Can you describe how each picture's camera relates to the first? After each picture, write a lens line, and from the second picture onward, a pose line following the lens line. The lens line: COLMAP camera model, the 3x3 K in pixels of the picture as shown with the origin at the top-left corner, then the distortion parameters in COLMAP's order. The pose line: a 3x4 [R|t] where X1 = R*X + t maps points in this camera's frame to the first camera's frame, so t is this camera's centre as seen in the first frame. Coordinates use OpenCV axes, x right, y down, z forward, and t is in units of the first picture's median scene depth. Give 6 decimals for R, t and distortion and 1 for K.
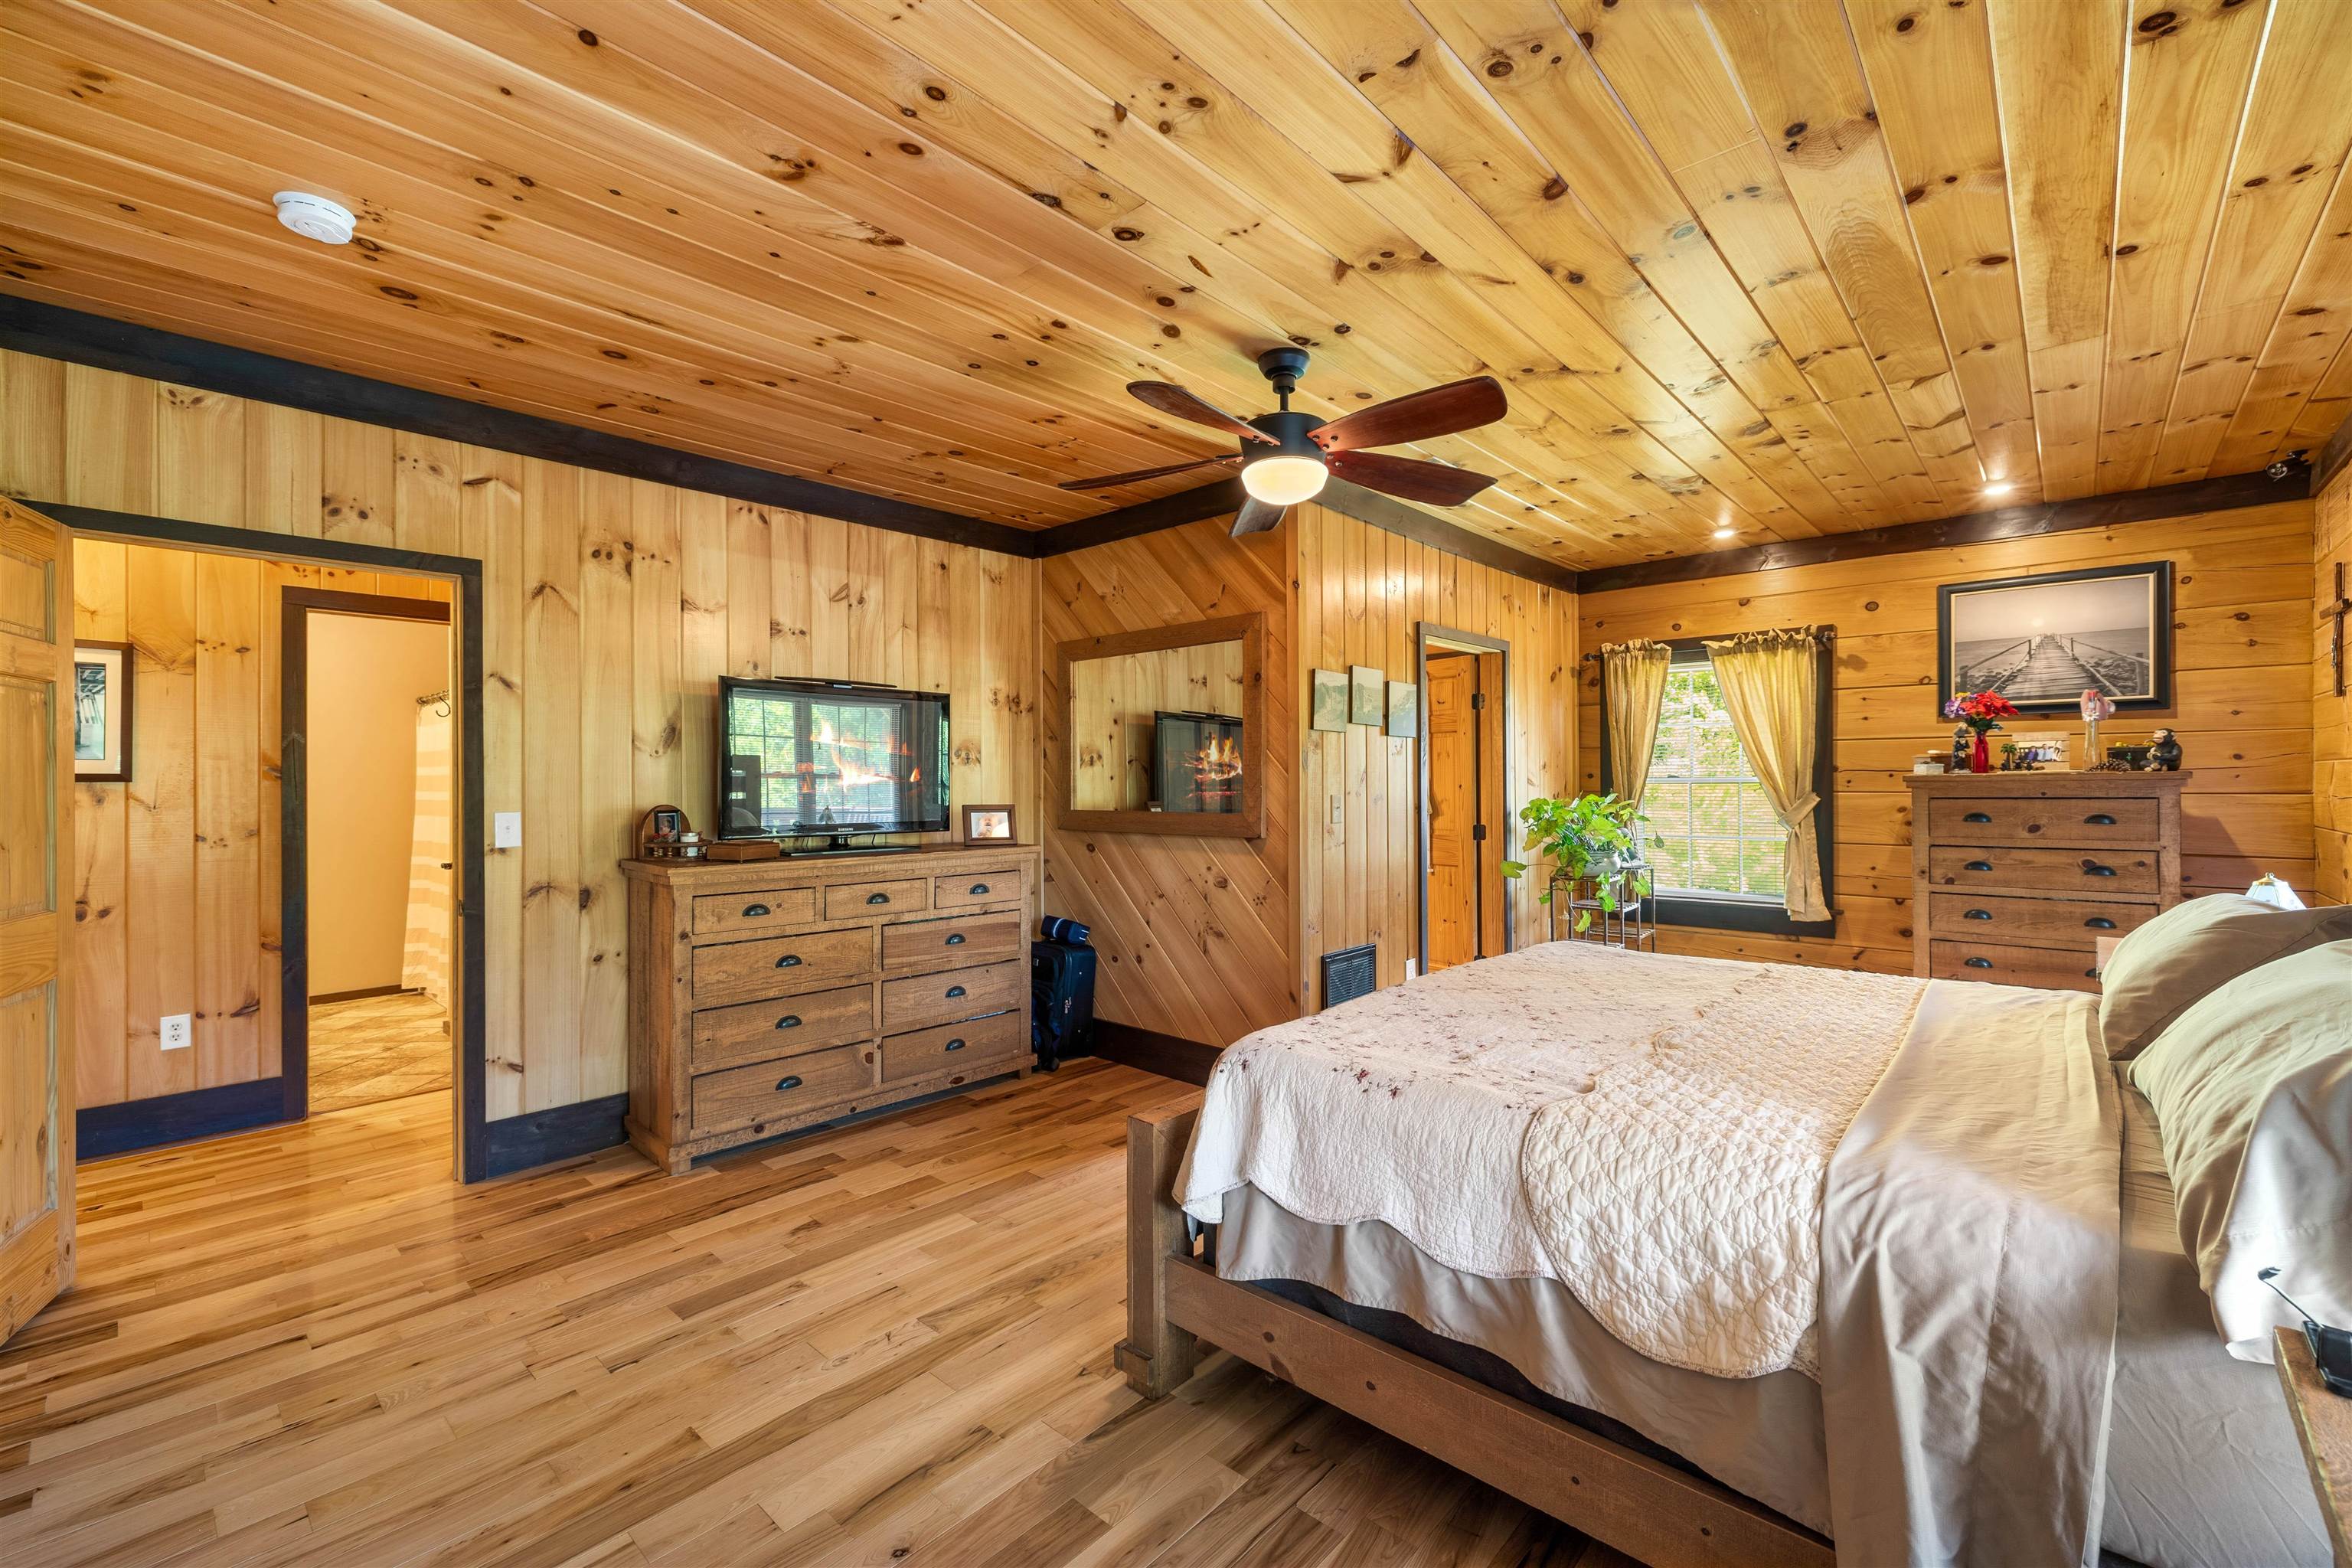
lens RADIAL K [[983.5, 0, 1169.7], [0, 983.5, 785.6], [0, 0, 1]] dist [-0.003217, 0.001005]
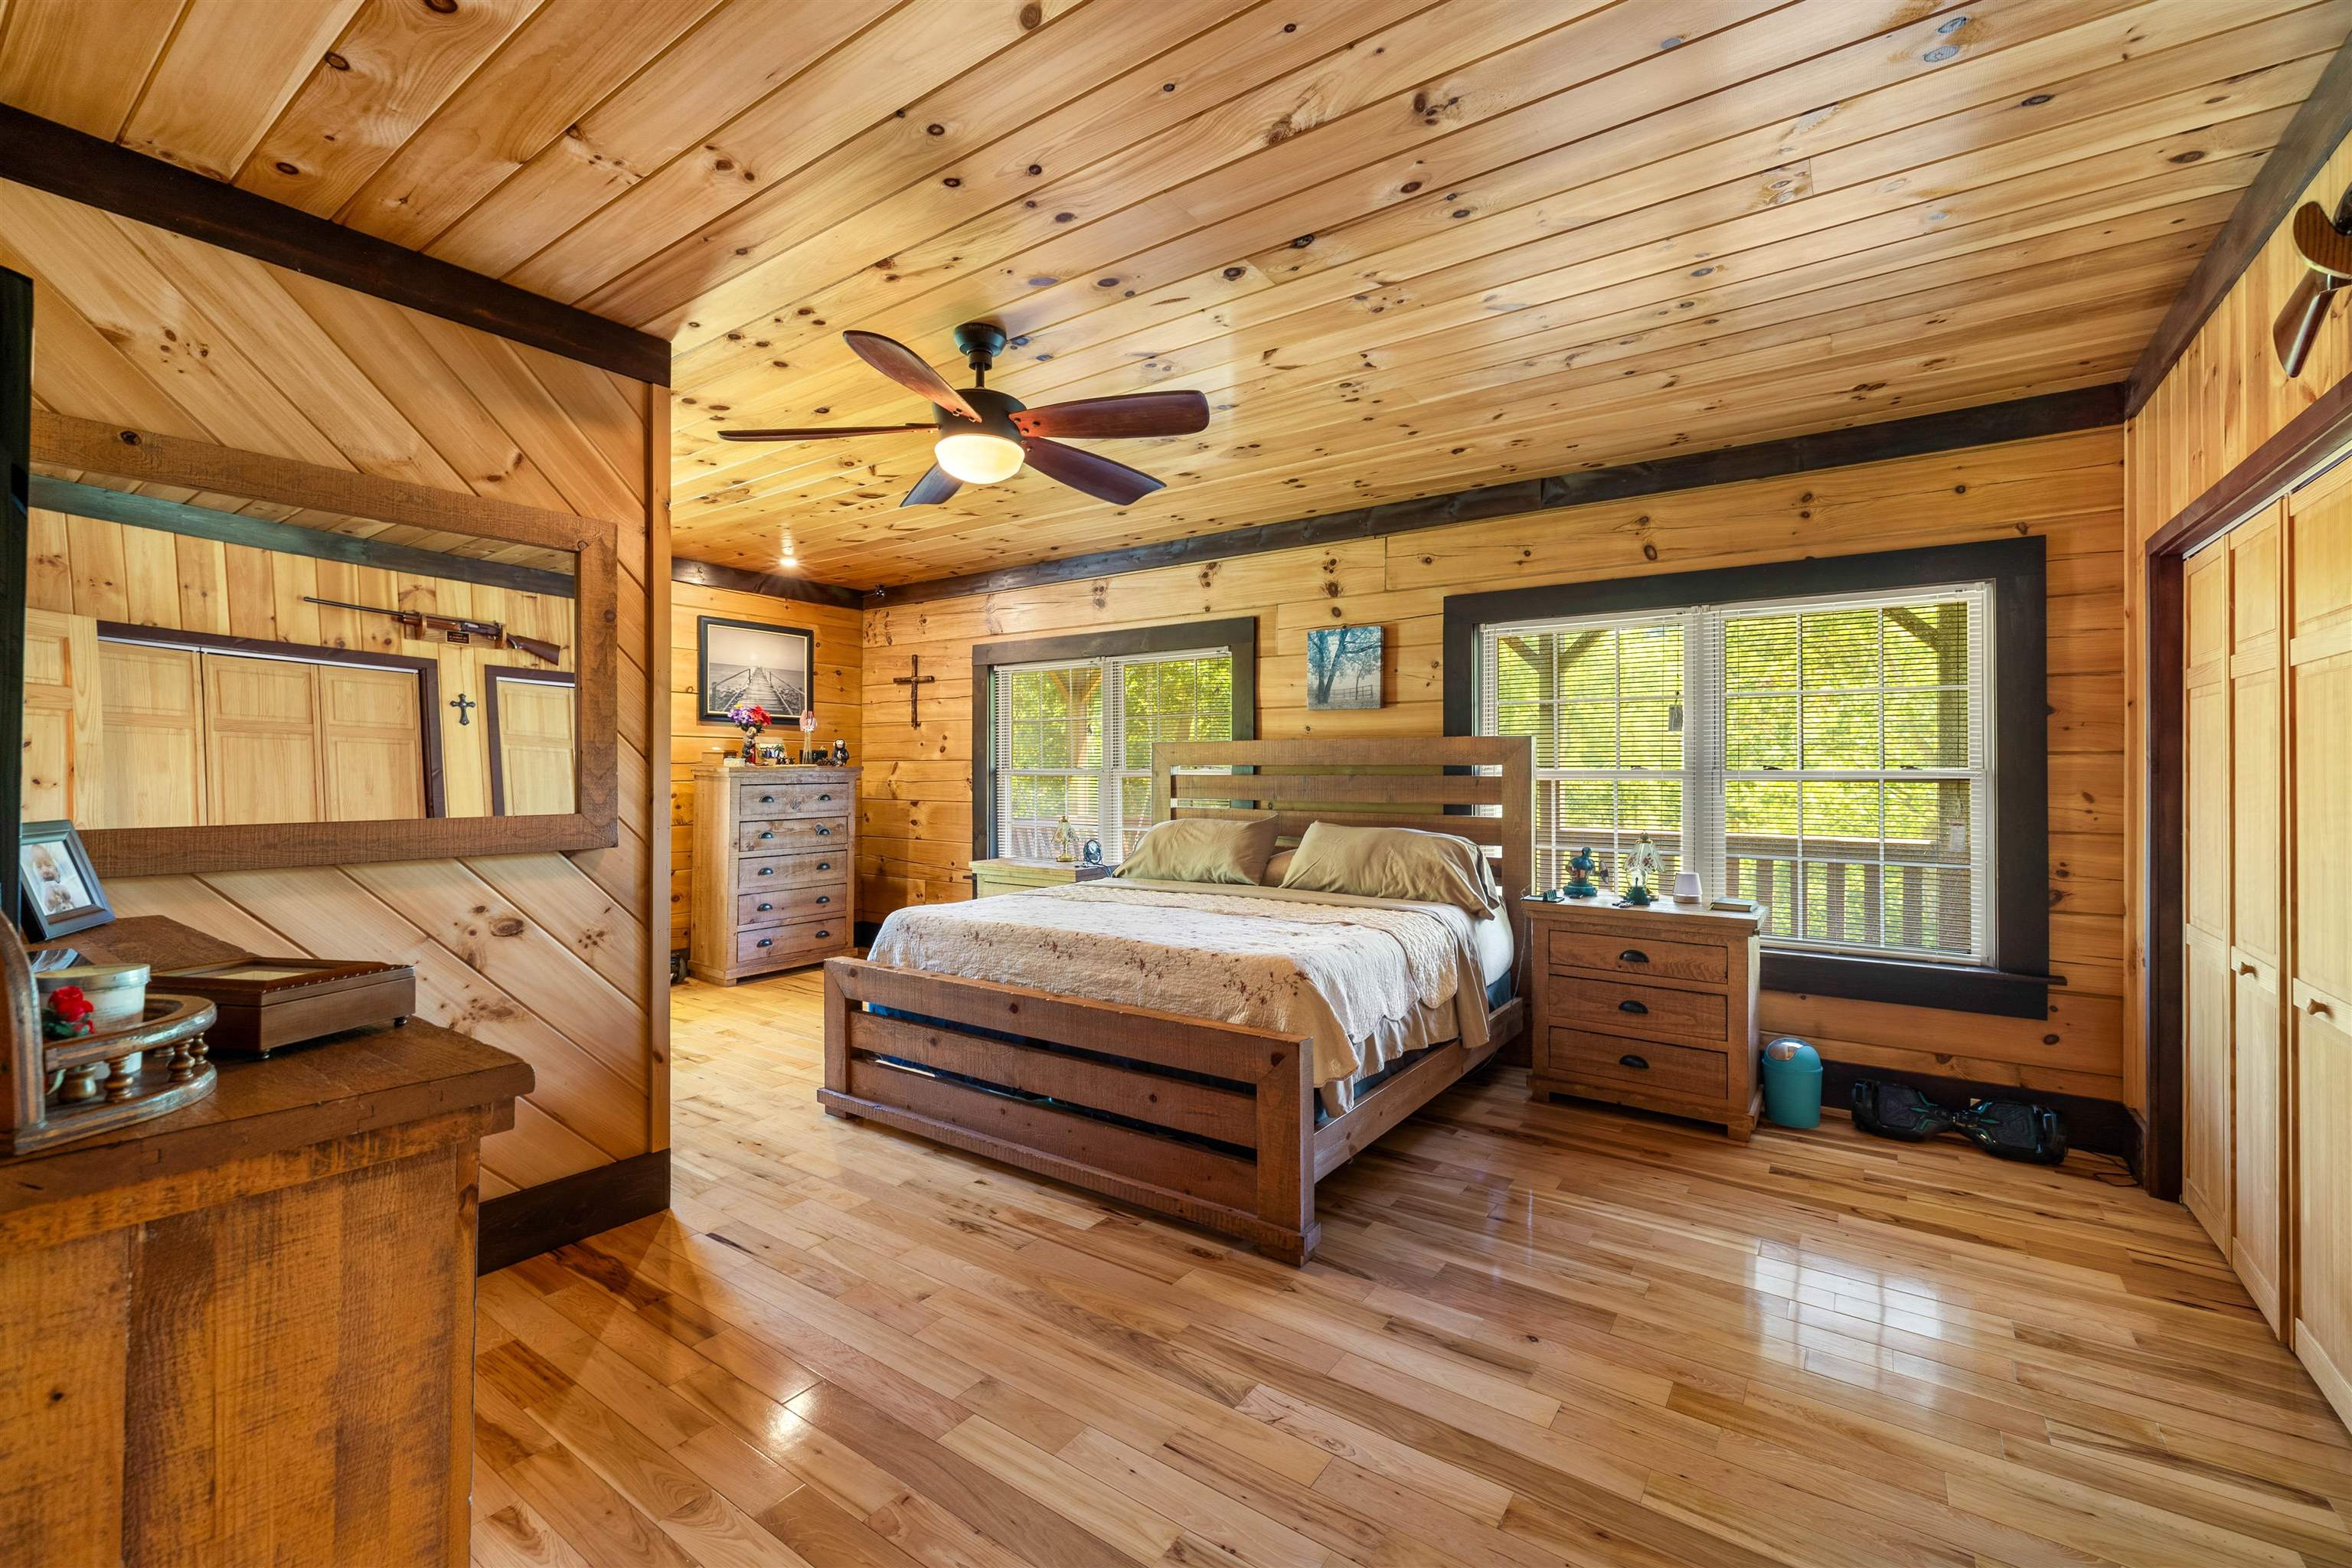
lens RADIAL K [[983.5, 0, 1170.5], [0, 983.5, 774.4], [0, 0, 1]] dist [-0.003217, 0.001005]
pose [[-0.130490, 0.003668, 0.991443, -0.756398], [0.001808, 0.999992, -0.003462, 0.005641], [-0.991448, 0.001341, -0.130496, 0.814384]]
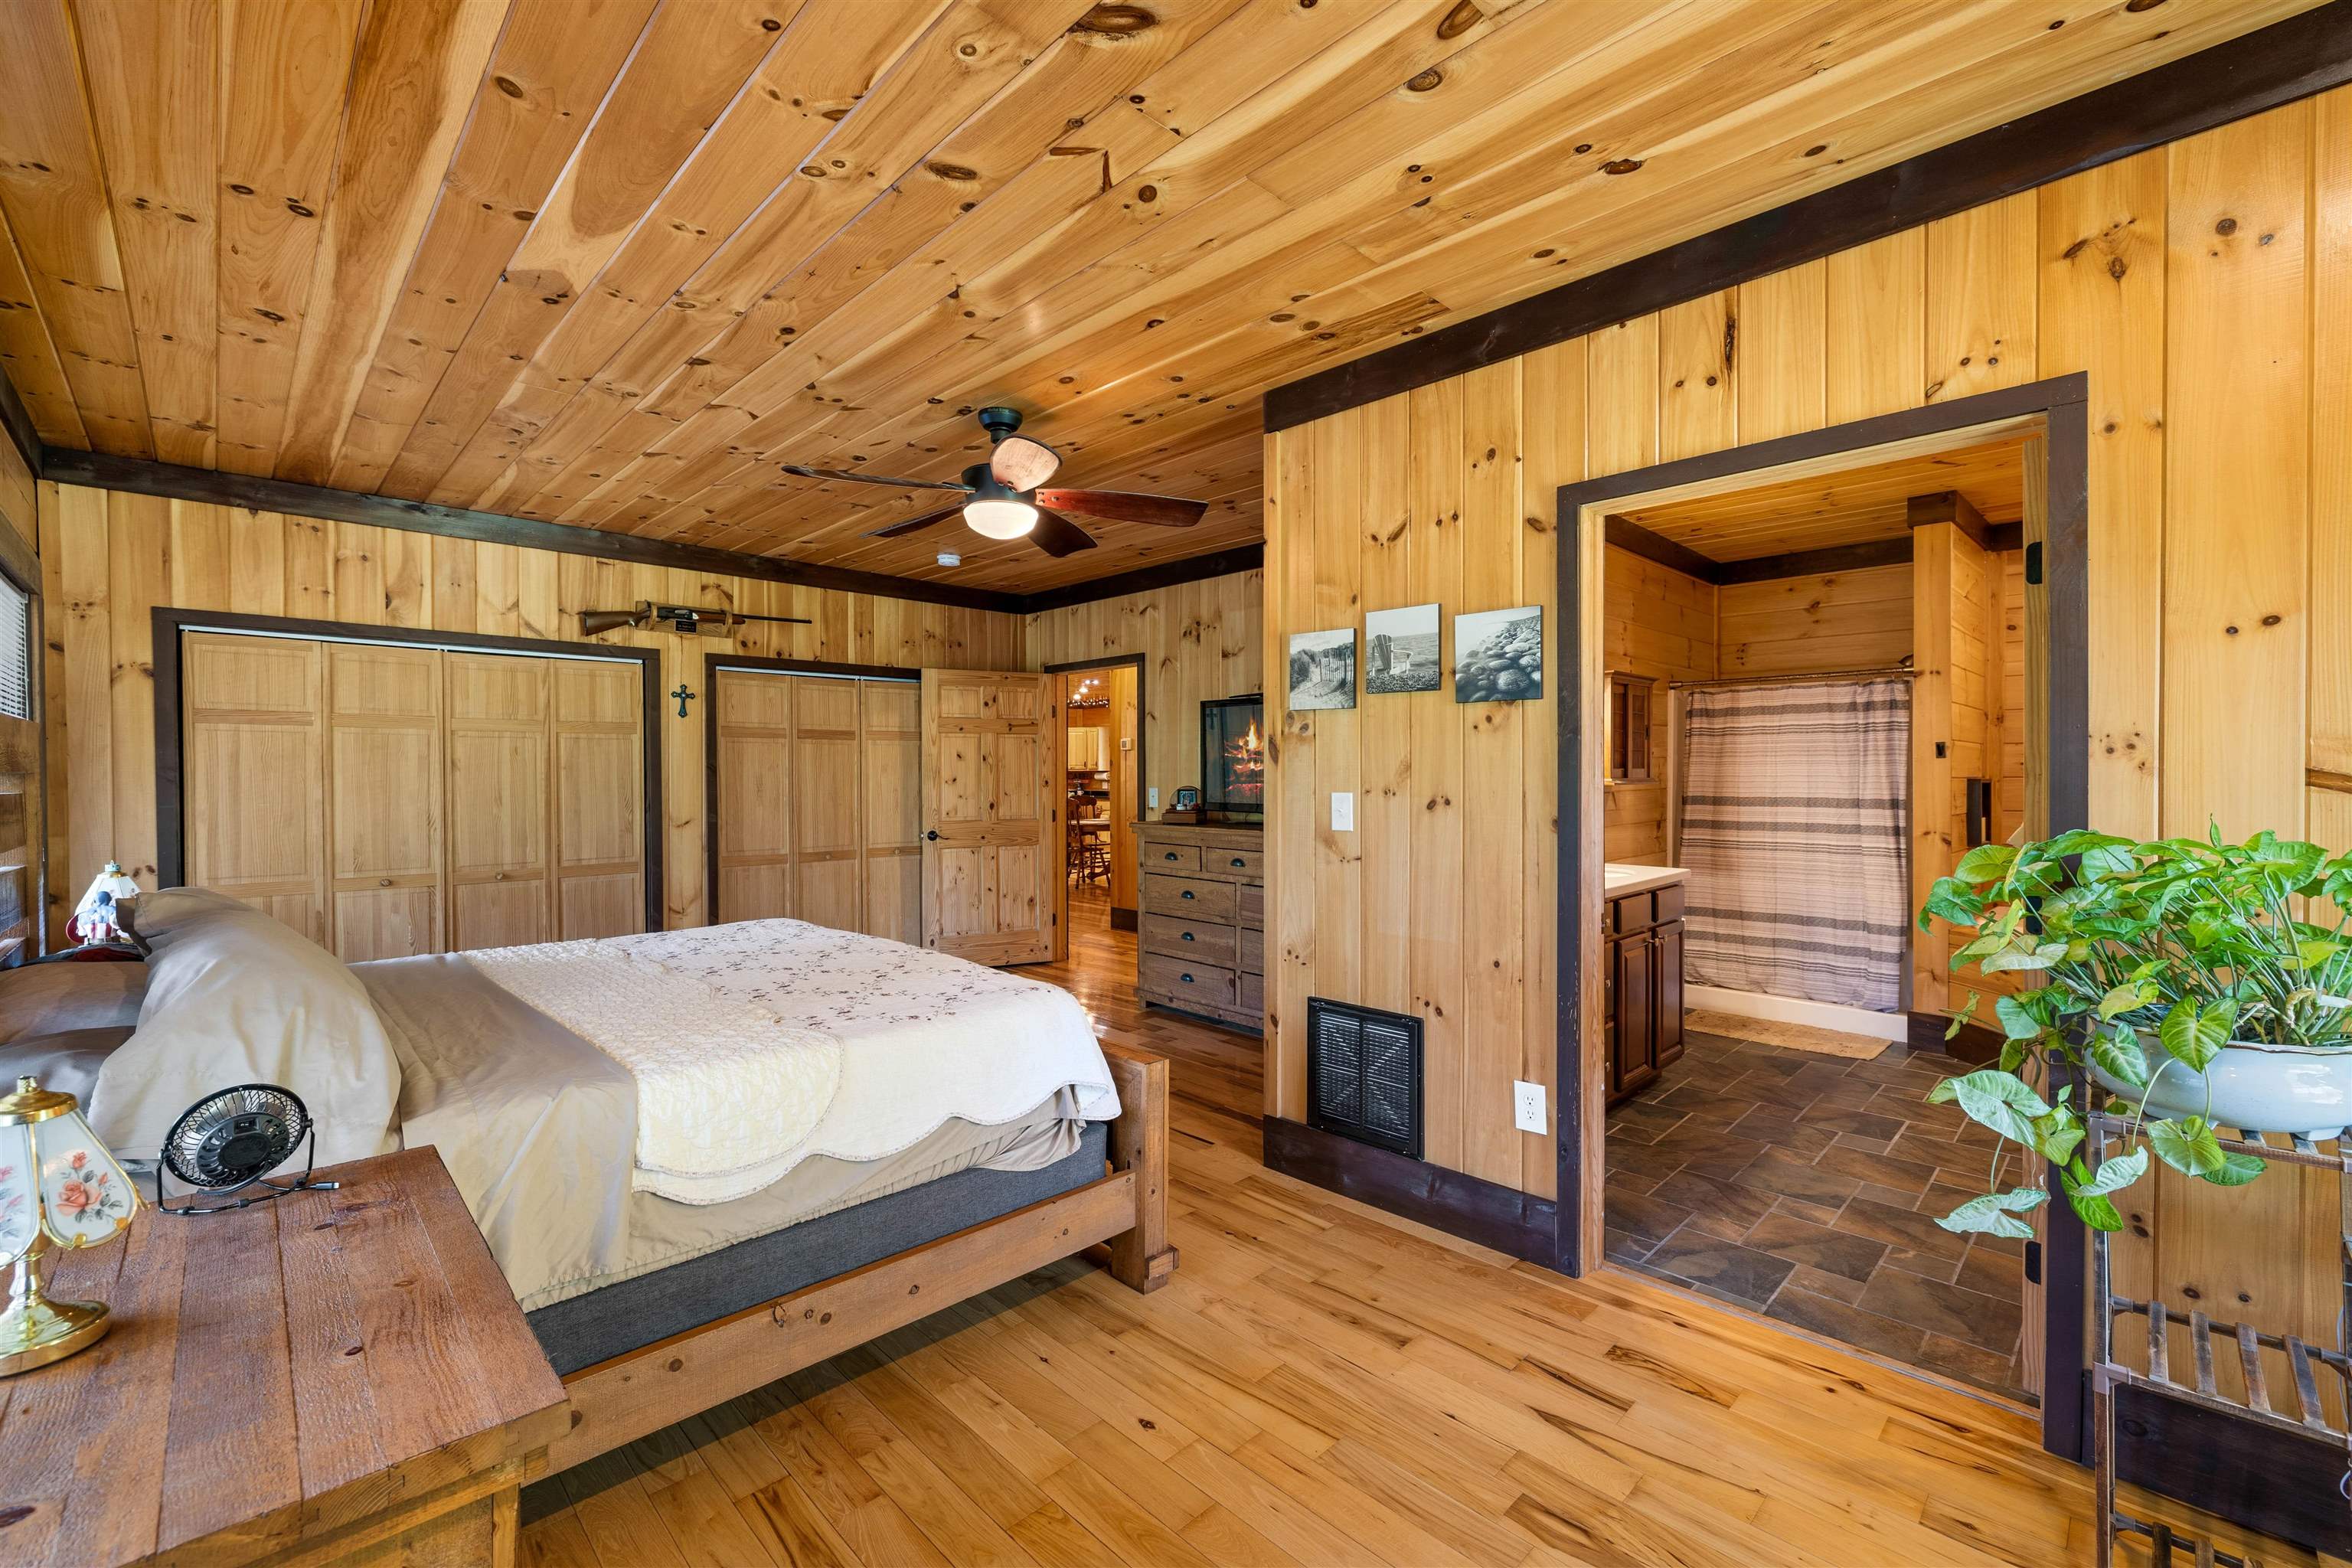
lens RADIAL K [[983.5, 0, 1168.1], [0, 983.5, 777.7], [0, 0, 1]] dist [-0.003217, 0.001005]
pose [[-0.054449, 0.010489, -0.998461, 1.114684], [0.001344, 0.999945, 0.010432, -0.010624], [0.998516, -0.000774, -0.054460, 1.097308]]
